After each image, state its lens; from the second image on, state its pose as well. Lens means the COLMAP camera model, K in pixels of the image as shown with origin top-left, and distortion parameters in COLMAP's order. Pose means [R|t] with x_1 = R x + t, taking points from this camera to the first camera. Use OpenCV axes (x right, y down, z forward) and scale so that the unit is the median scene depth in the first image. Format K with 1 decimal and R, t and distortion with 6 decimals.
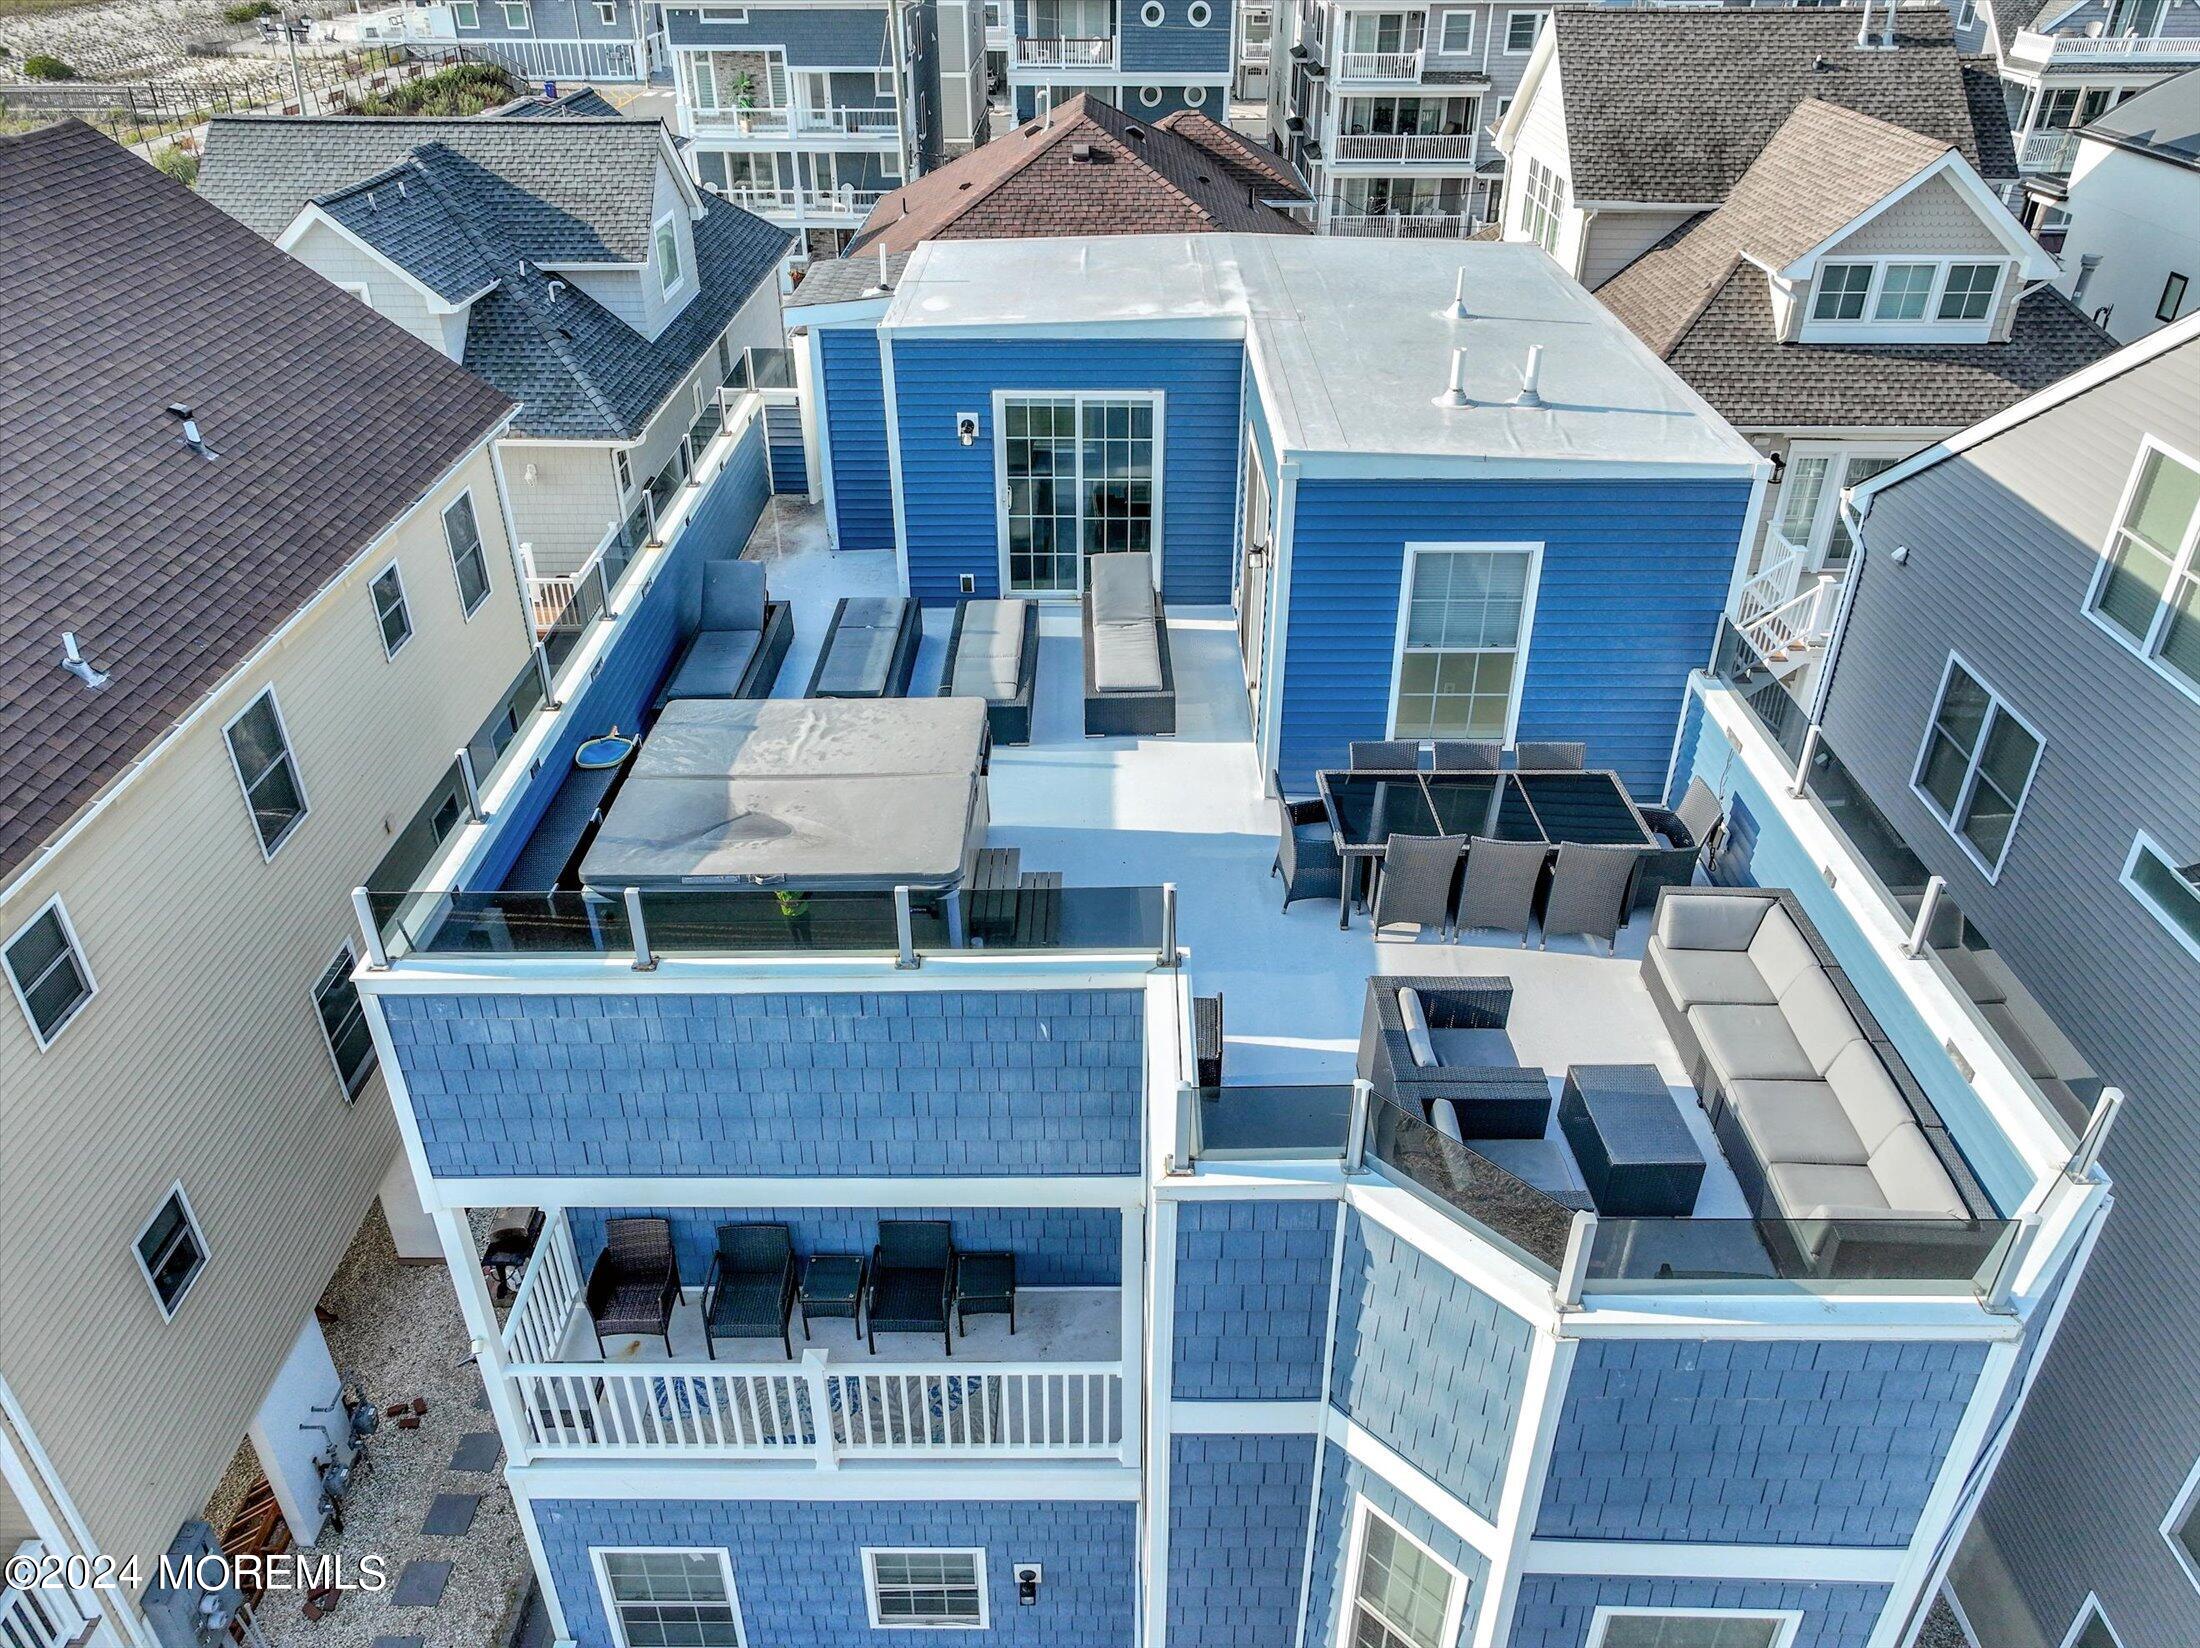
lens RADIAL K [[1577.7, 0, 1100.0], [0, 1577.7, 824.0], [0, 0, 1]] dist [0.003741, 0.005709]
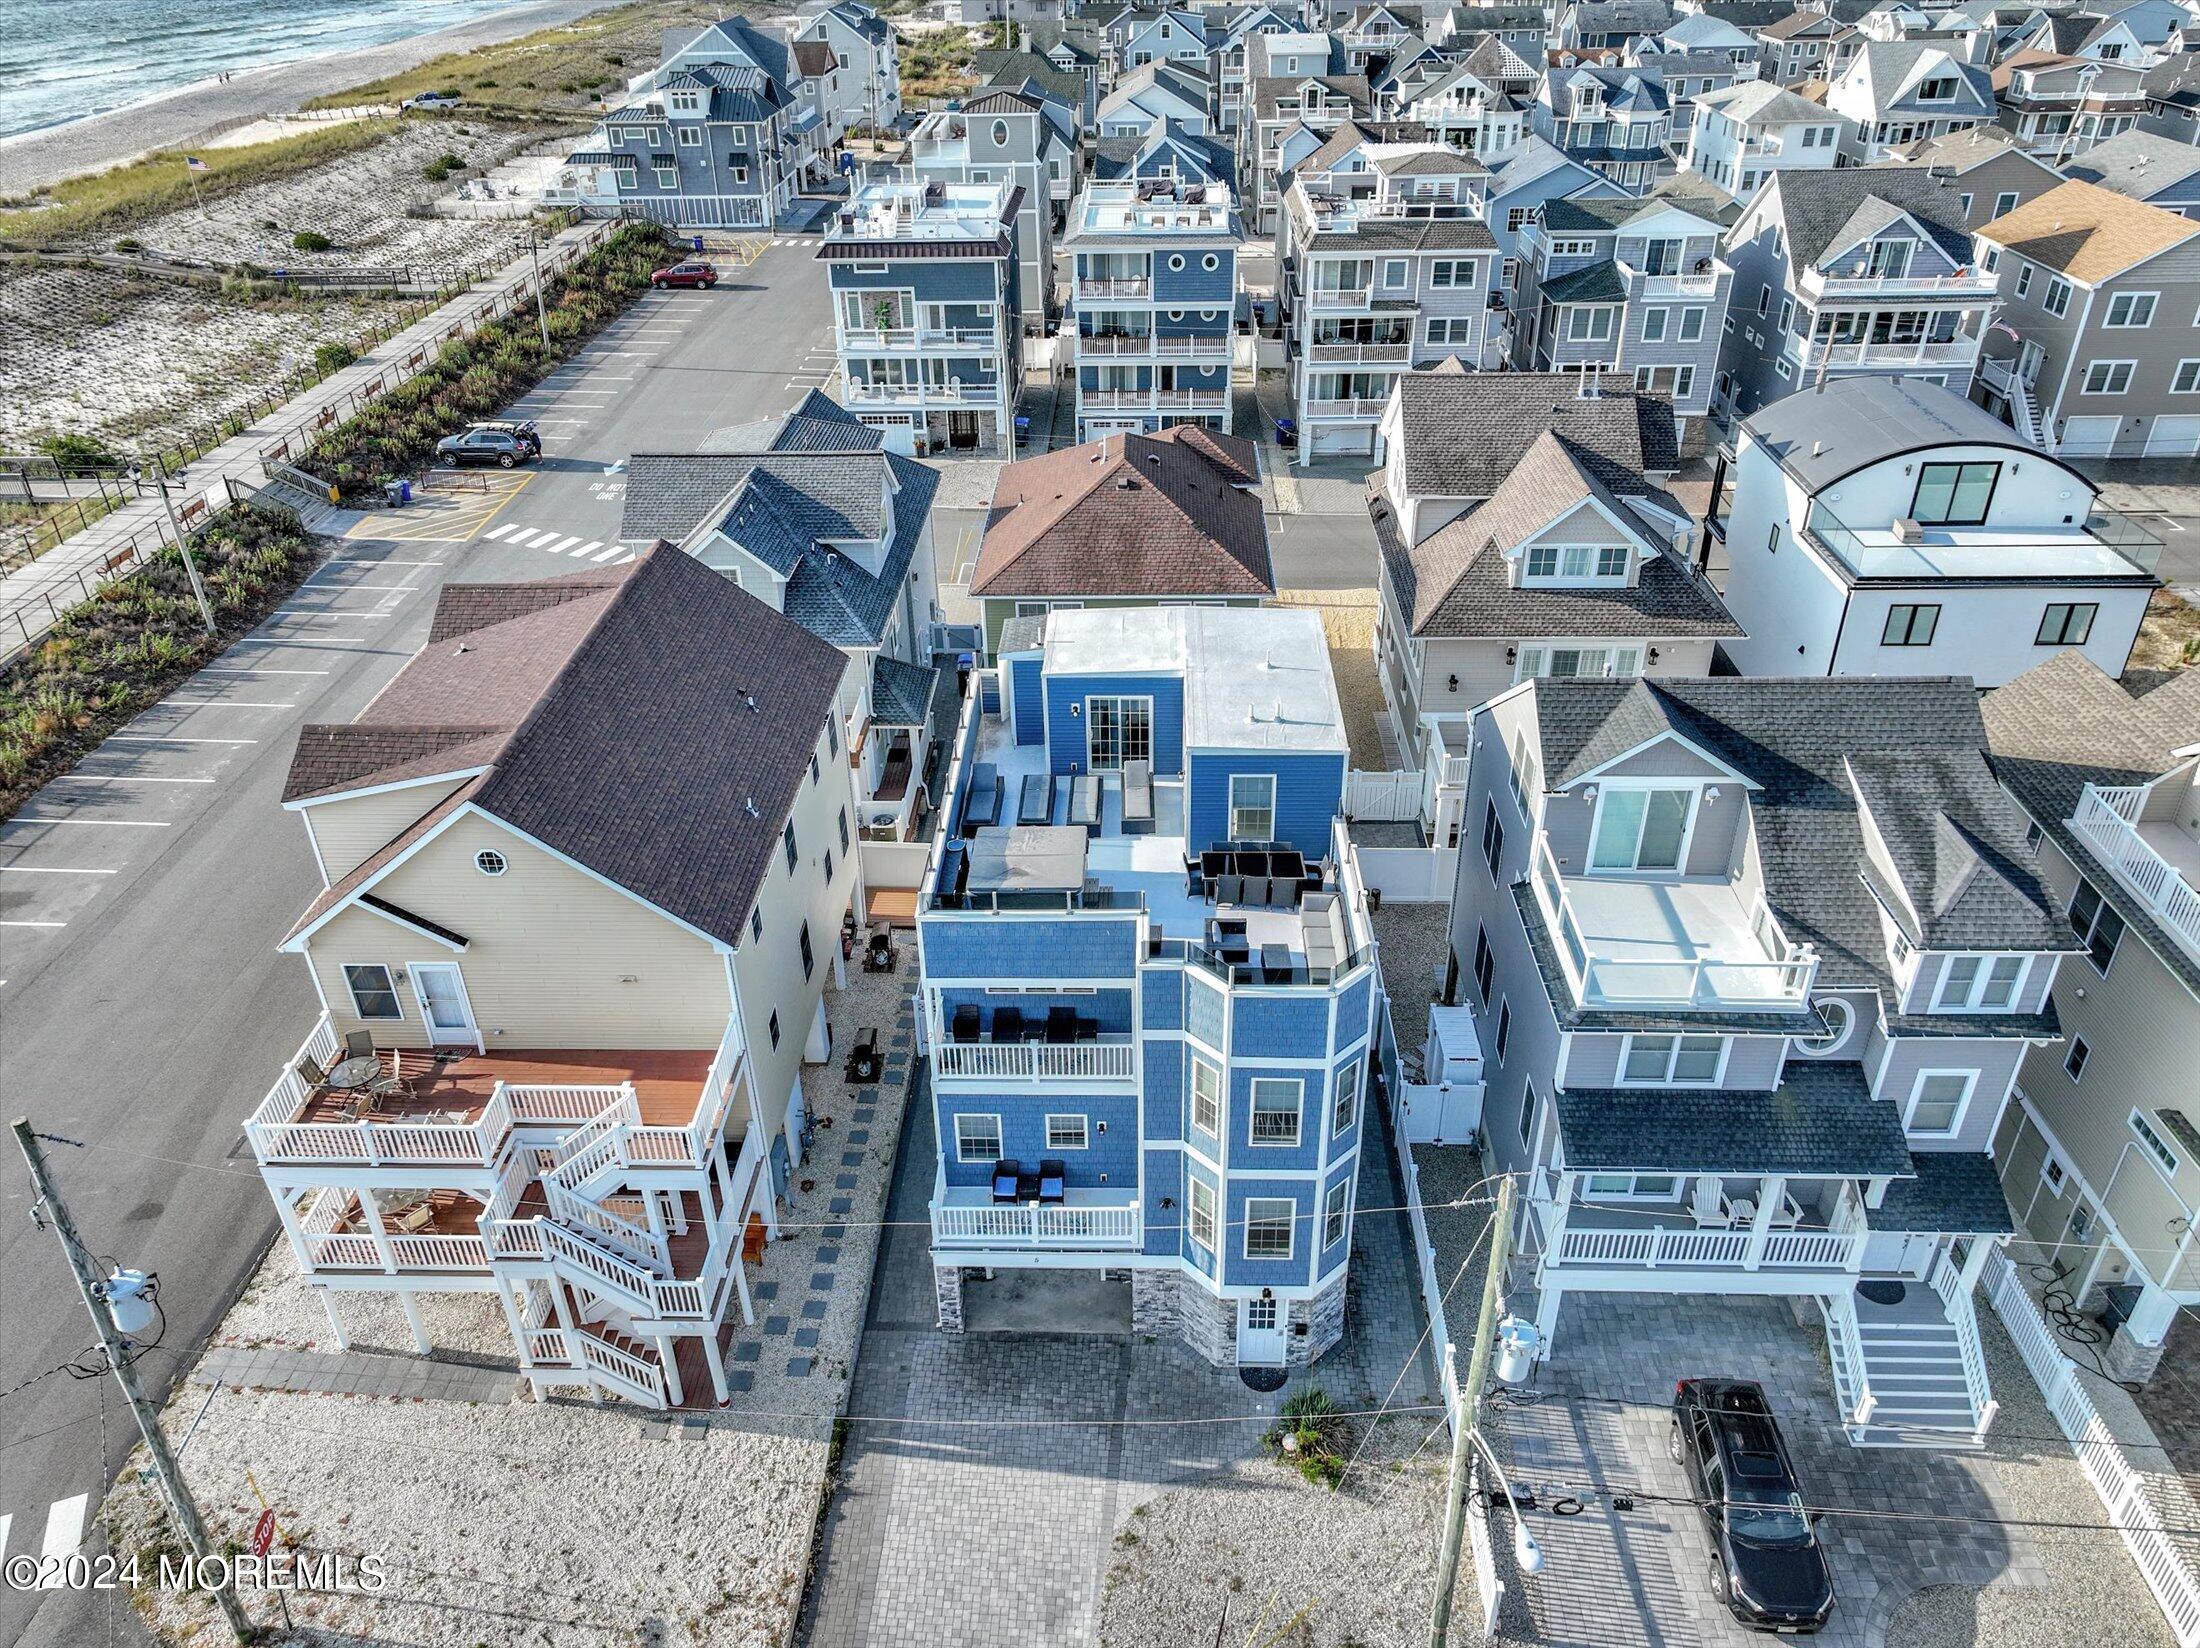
lens RADIAL K [[1577.7, 0, 1100.0], [0, 1577.7, 824.0], [0, 0, 1]] dist [0.003741, 0.005709]
pose [[0.999513, -0.000783, -0.031183, 0.032668], [0.000788, 1.000000, 0.000147, -0.064703], [0.031183, -0.000171, 0.999514, -1.467754]]
